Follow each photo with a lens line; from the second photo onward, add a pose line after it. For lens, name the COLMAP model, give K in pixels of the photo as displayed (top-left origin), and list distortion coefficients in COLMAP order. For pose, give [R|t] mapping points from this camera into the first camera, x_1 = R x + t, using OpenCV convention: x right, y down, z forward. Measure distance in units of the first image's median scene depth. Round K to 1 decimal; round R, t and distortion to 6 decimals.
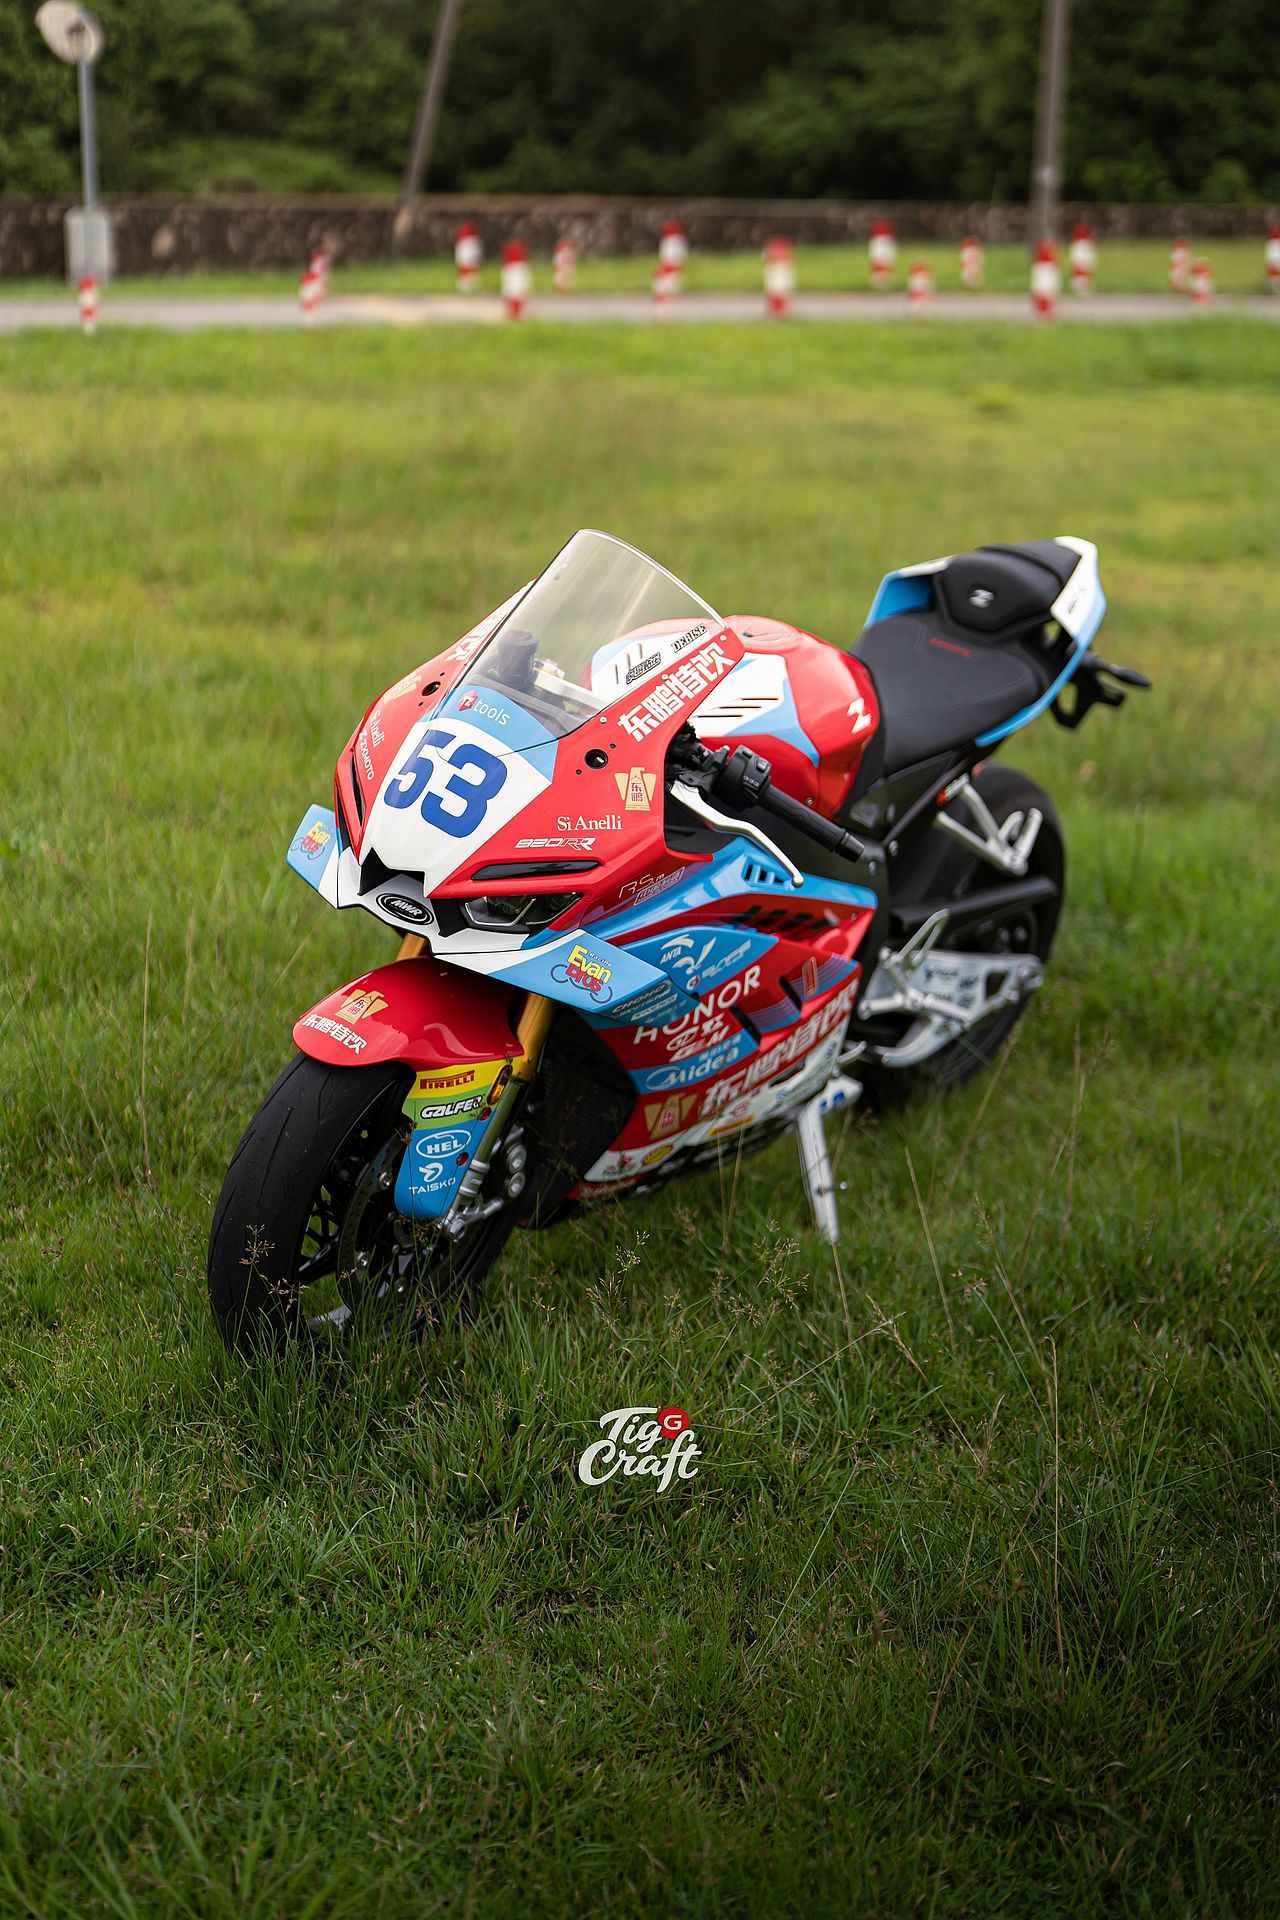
lens RADIAL K [[2673.9, 0, 614.4], [0, 2673.9, 962.3], [0, 0, 1]] dist [-0.019411, 0.096314]
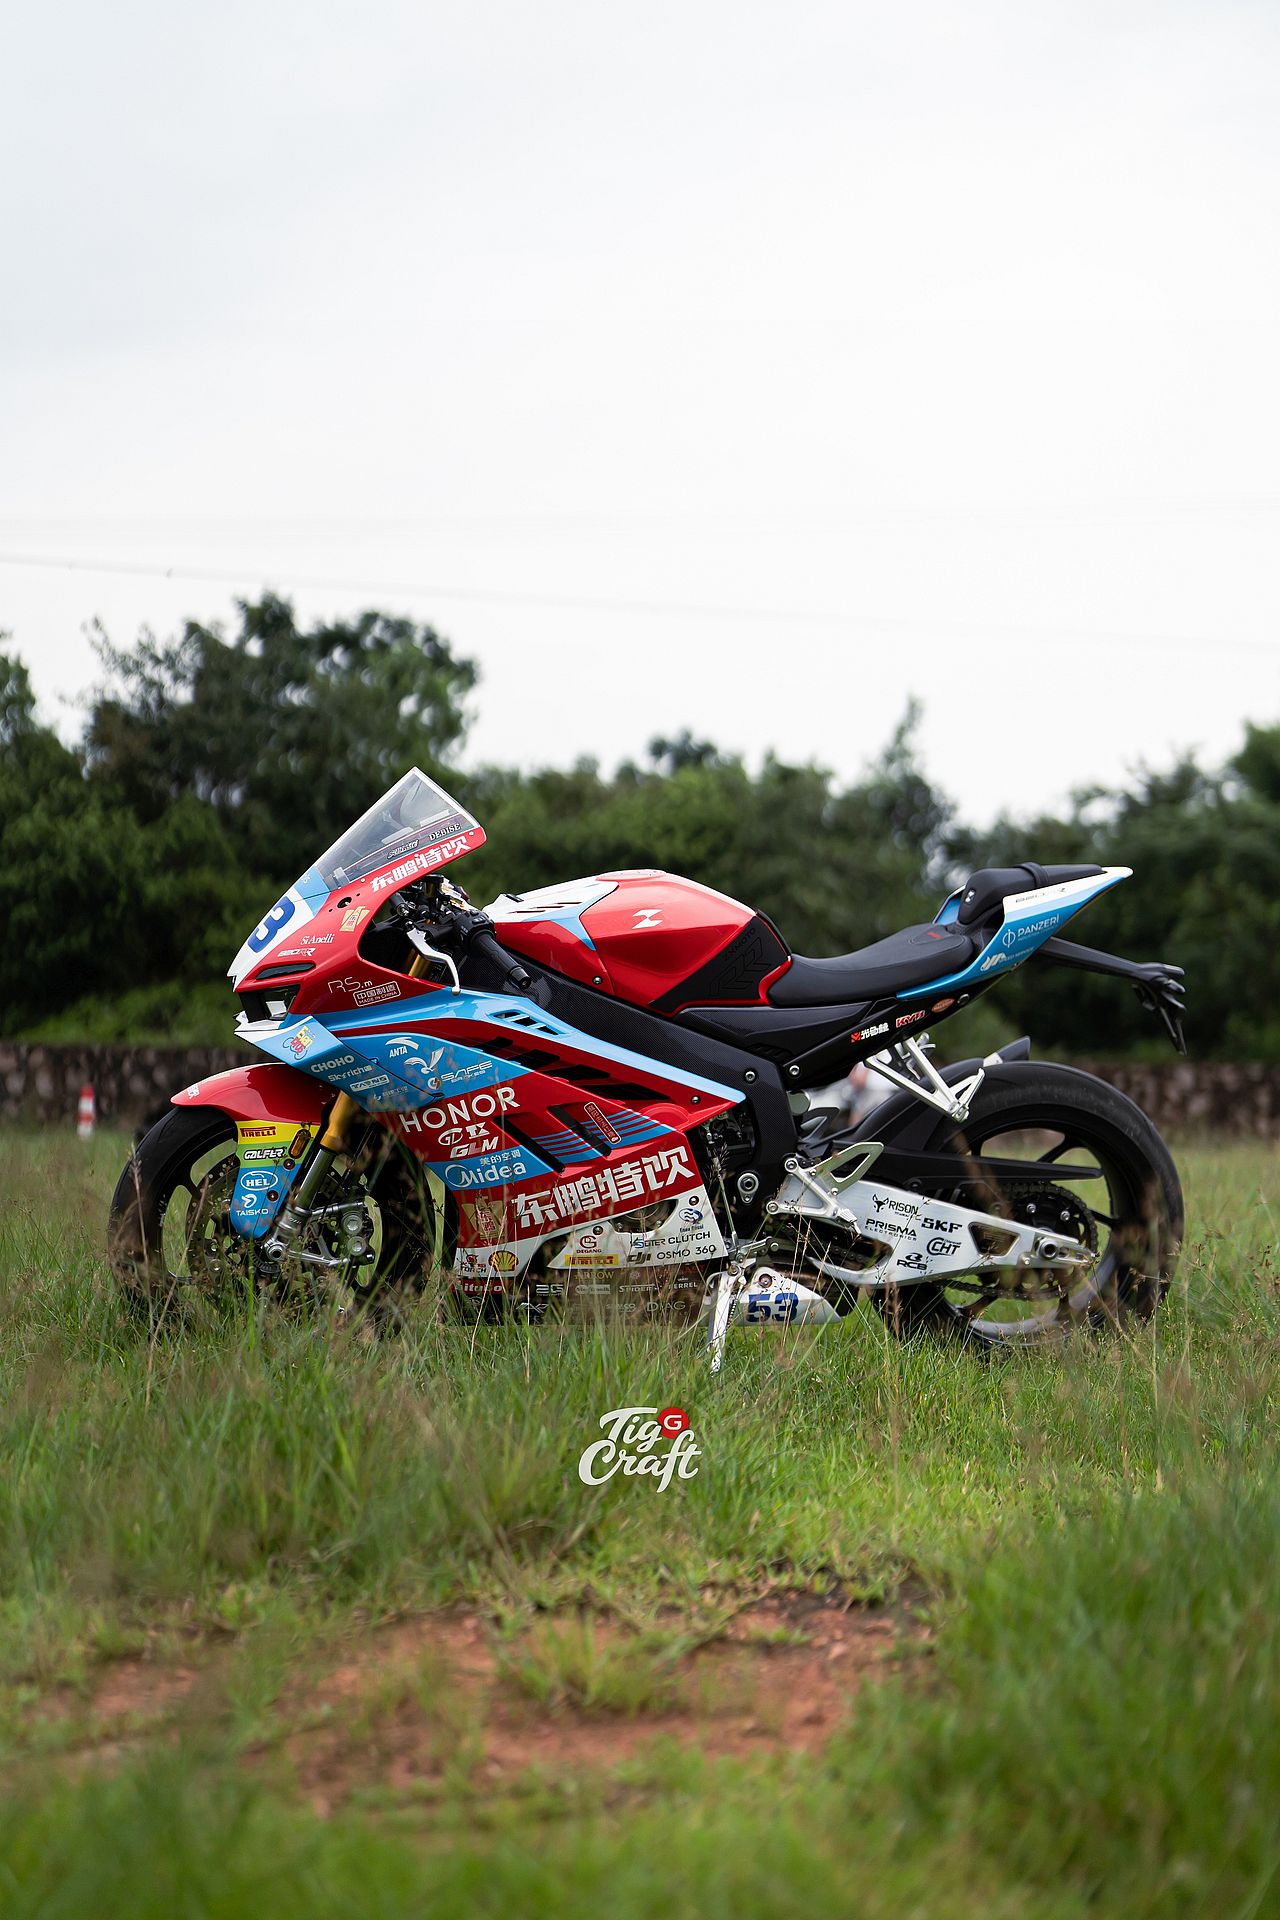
lens RADIAL K [[2673.9, 0, 614.4], [0, 2673.9, 962.3], [0, 0, 1]] dist [-0.019411, 0.096314]
pose [[0.721730, -0.046266, -0.690626, 1.010022], [-0.199038, 0.941750, -0.271091, 0.292101], [0.662940, 0.333115, 0.670481, 0.133661]]
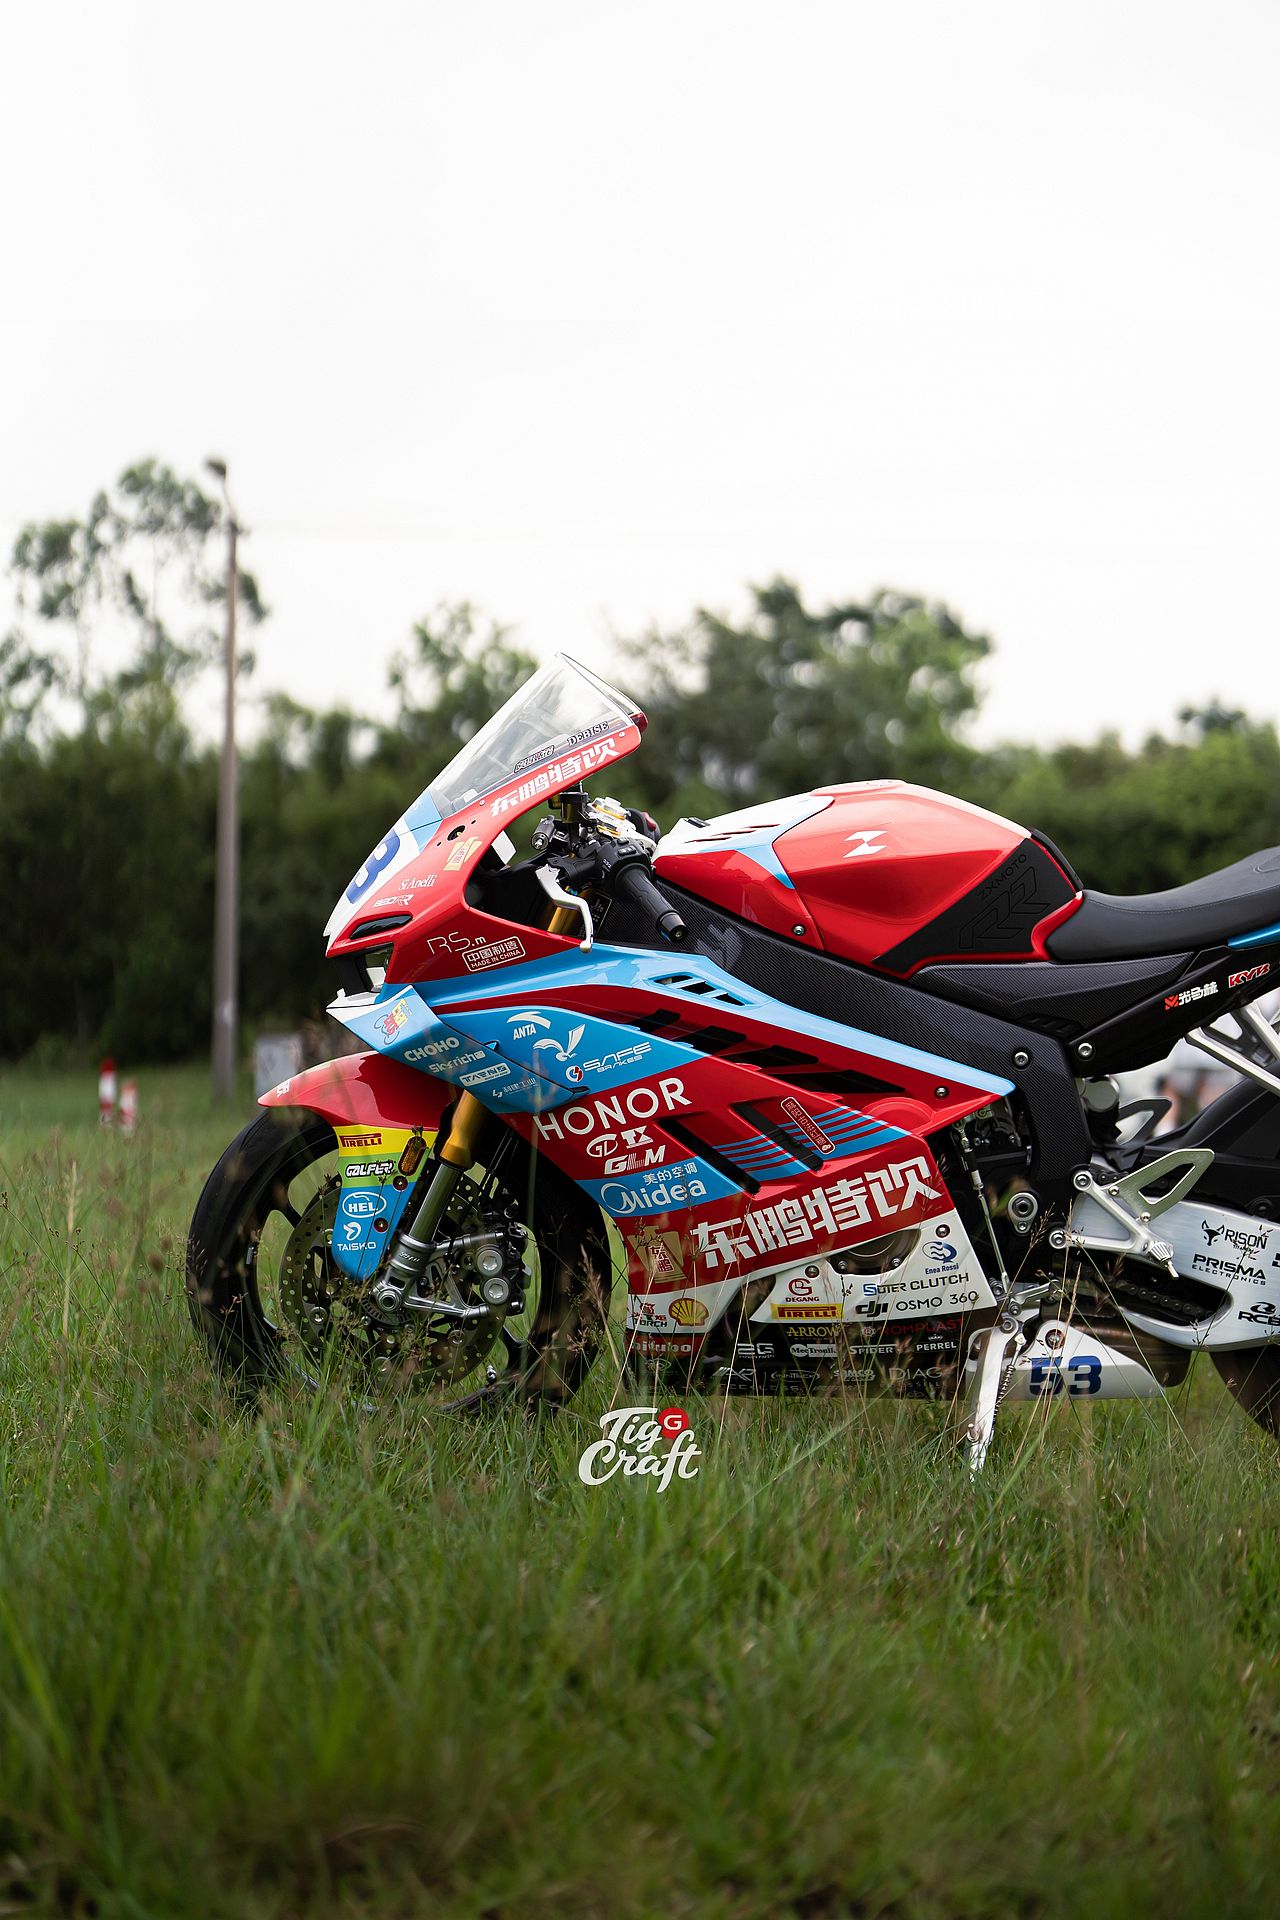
lens RADIAL K [[2673.9, 0, 614.4], [0, 2673.9, 962.3], [0, 0, 1]] dist [-0.019411, 0.096314]
pose [[0.568739, -0.054751, -0.820694, 0.841023], [-0.229189, 0.947716, -0.222053, 0.182480], [0.789942, 0.314384, 0.526454, 0.466177]]
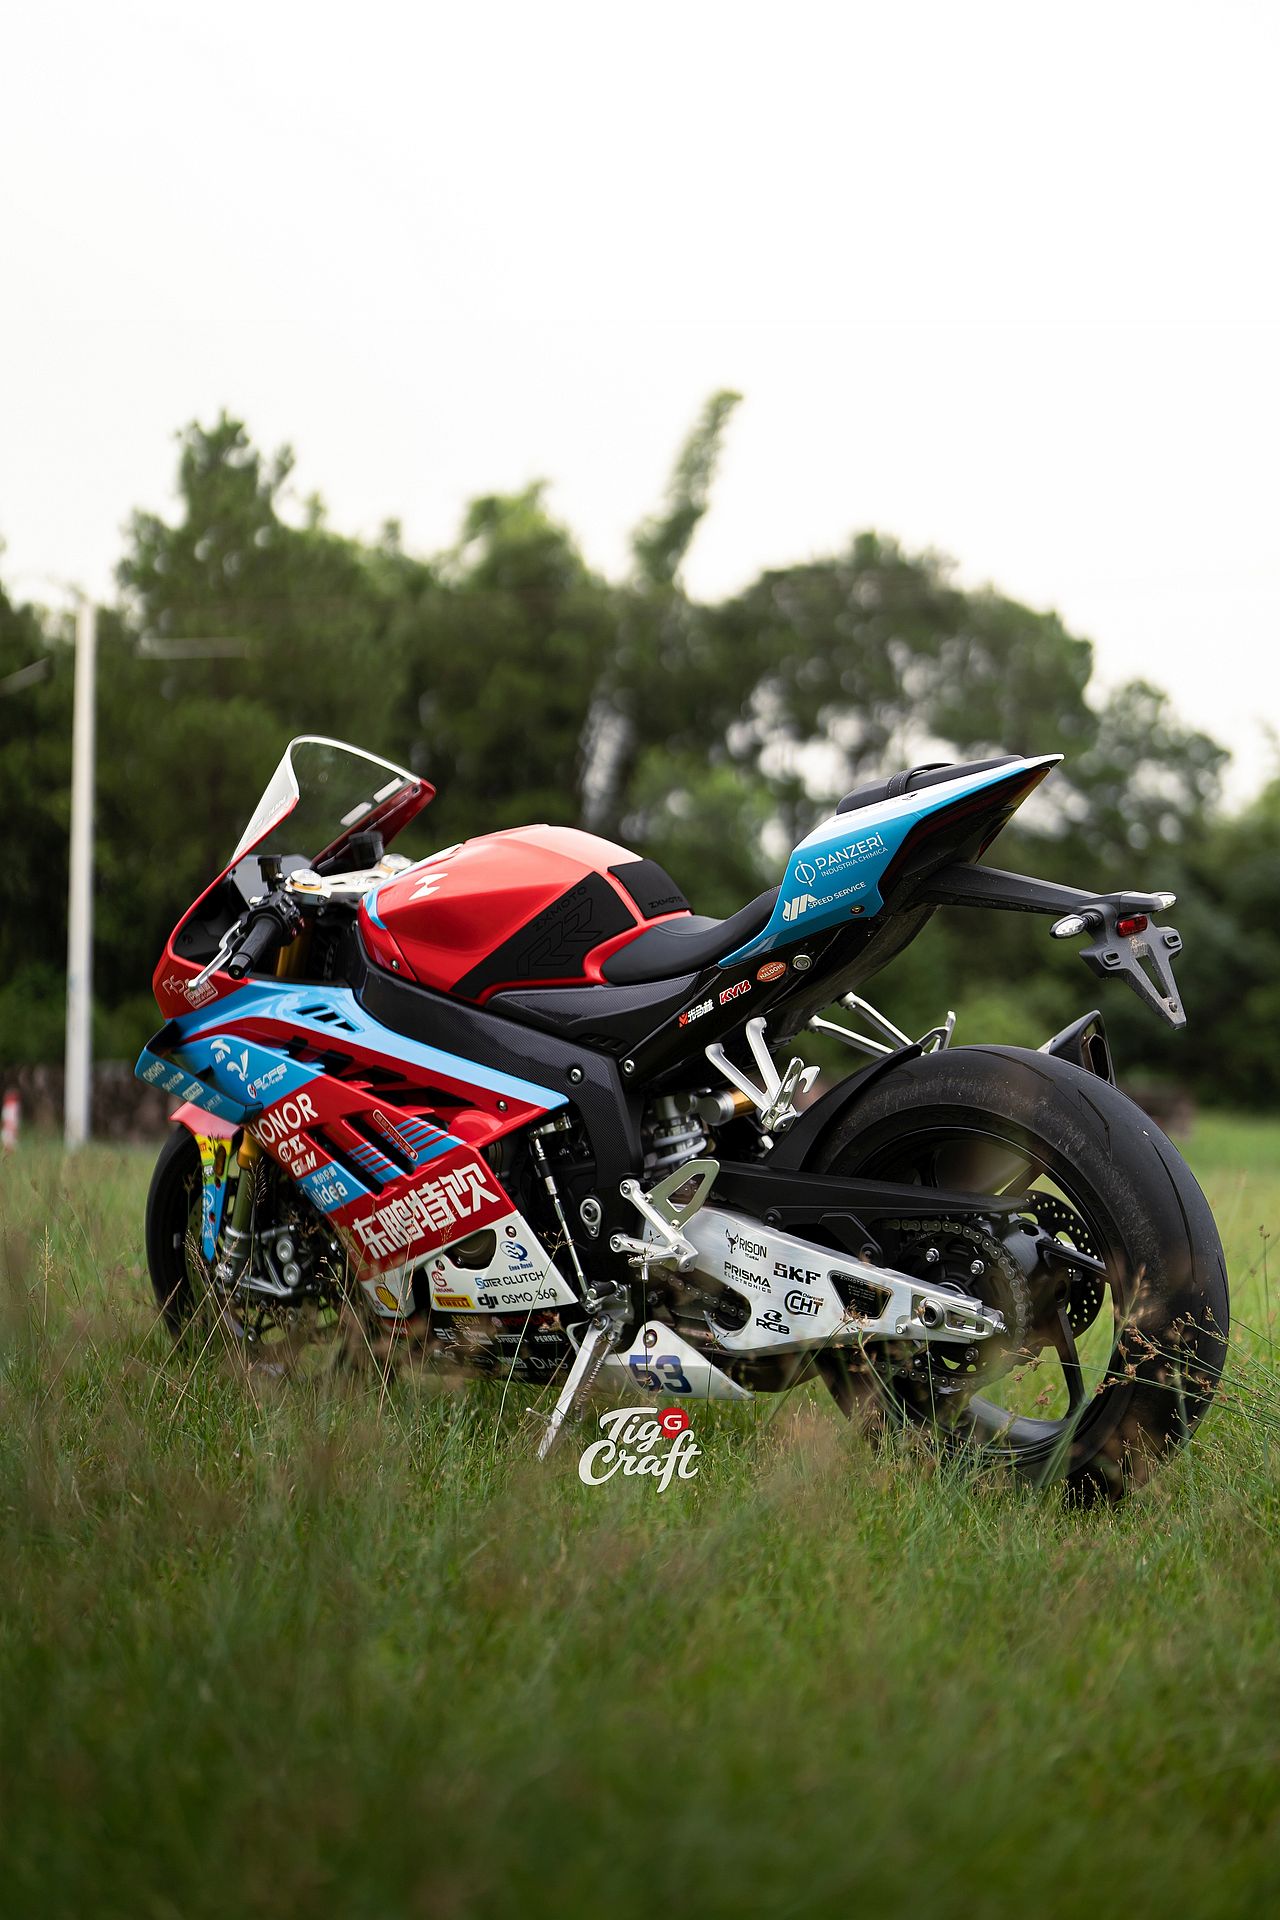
lens RADIAL K [[2673.9, 0, 614.4], [0, 2673.9, 962.3], [0, 0, 1]] dist [-0.019411, 0.096314]
pose [[-0.055565, -0.081034, -0.995161, 1.187628], [-0.294483, 0.953694, -0.061215, -0.021260], [0.954040, 0.289656, -0.076855, 1.206282]]
